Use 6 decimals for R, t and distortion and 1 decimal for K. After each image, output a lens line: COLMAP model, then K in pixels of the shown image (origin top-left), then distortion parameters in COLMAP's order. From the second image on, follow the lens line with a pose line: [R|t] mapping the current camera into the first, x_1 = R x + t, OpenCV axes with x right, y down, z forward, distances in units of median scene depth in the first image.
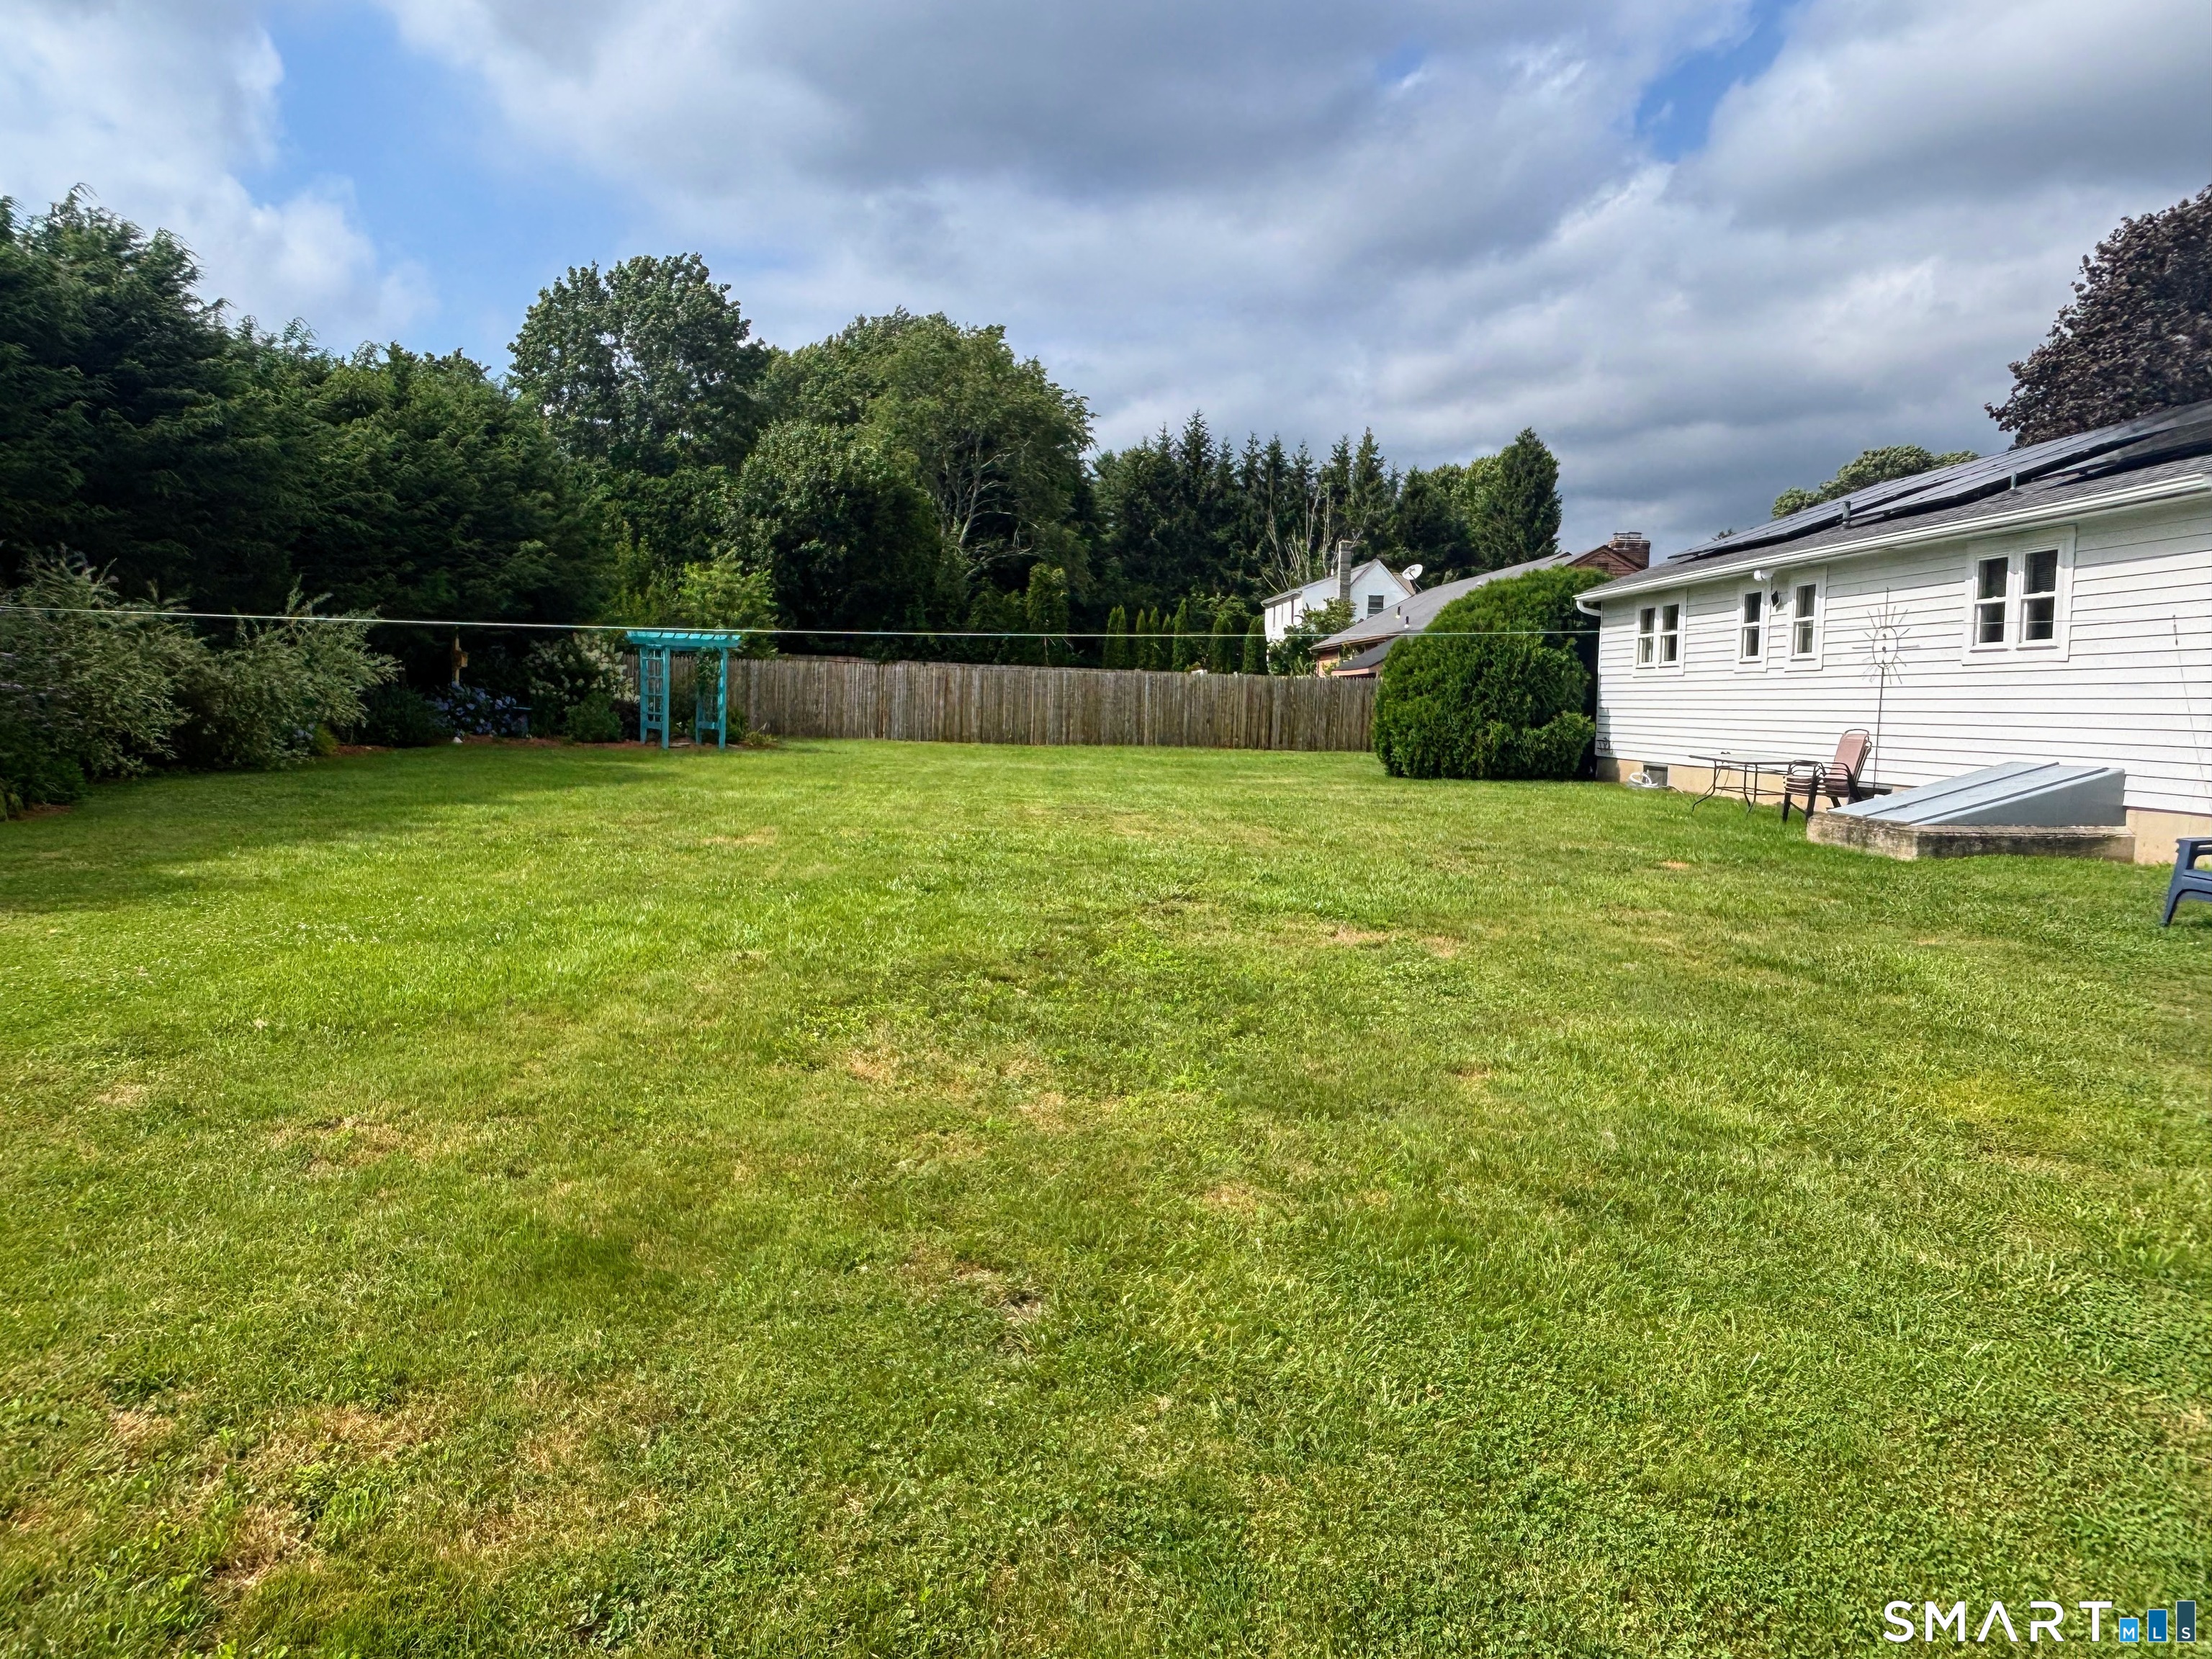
lens RADIAL K [[1528.9, 0, 1106.0], [0, 1528.9, 829.5], [0, 0, 1]] dist [0.021166, -0.001584]
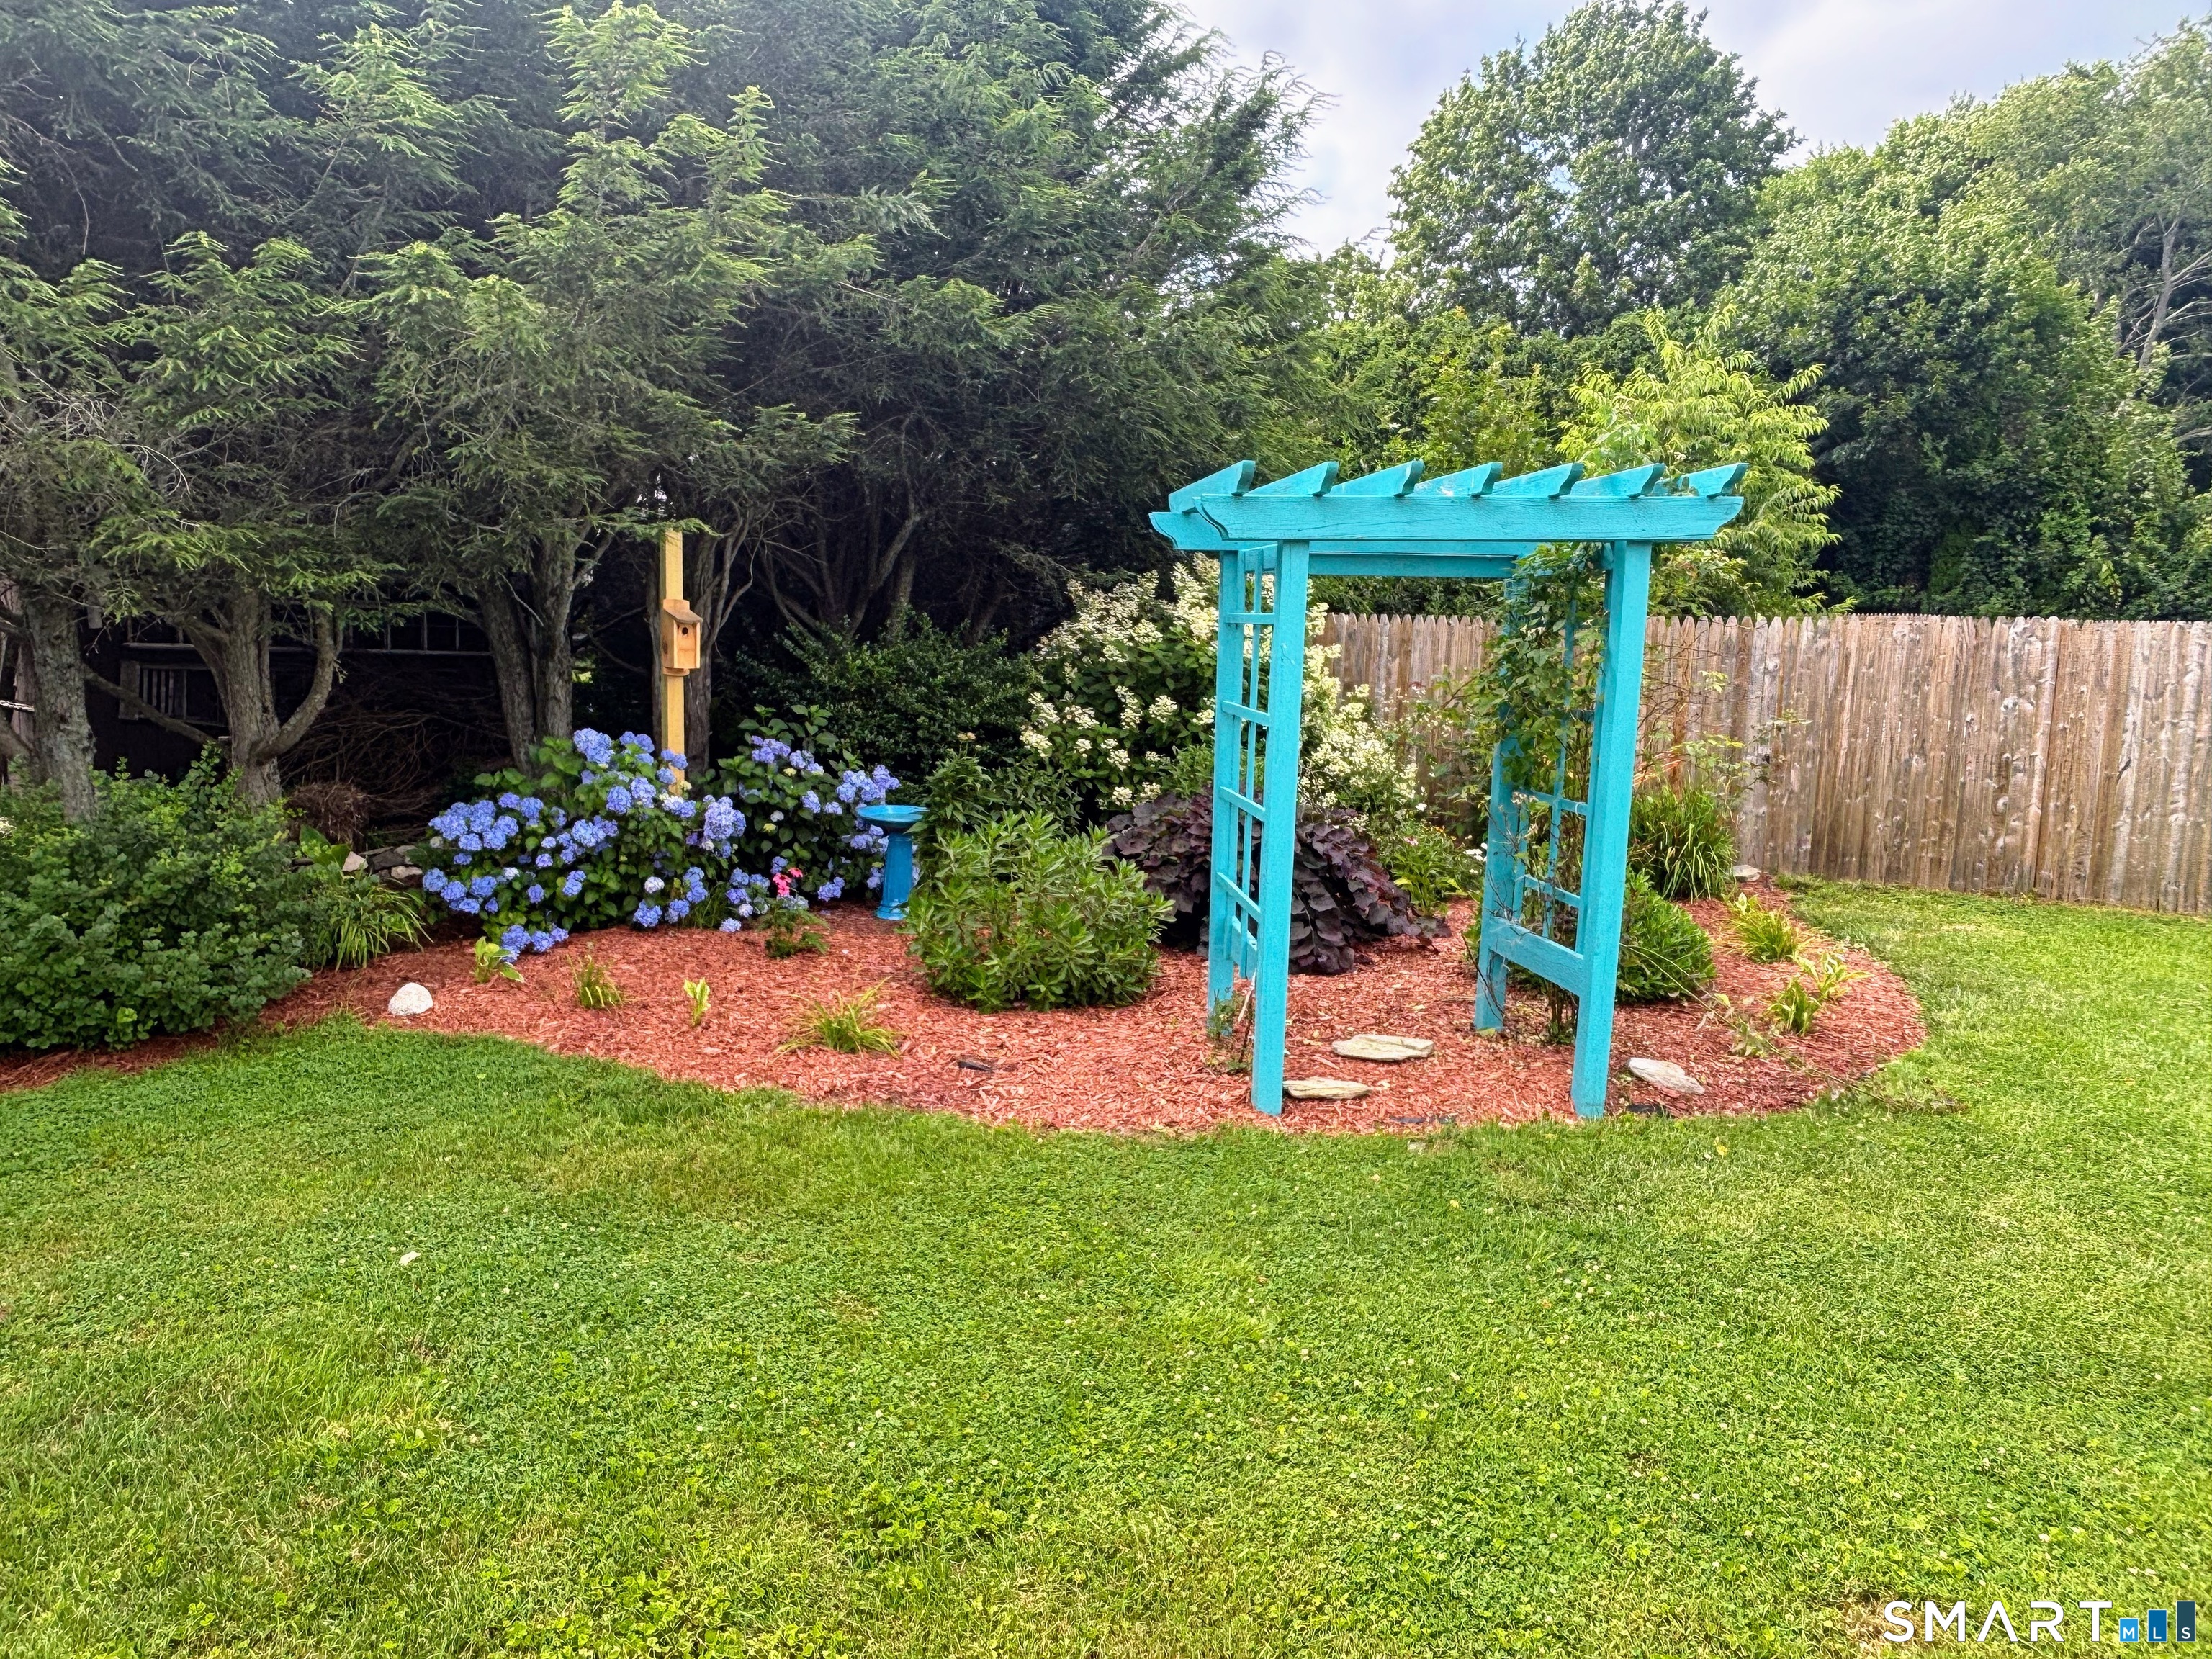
lens RADIAL K [[1528.9, 0, 1106.0], [0, 1528.9, 829.5], [0, 0, 1]] dist [0.021166, -0.001584]
pose [[0.820824, 0.044655, -0.569434, -0.088552], [-0.034816, 0.998997, 0.028155, -0.039812], [0.570120, -0.003285, 0.821555, 0.369487]]
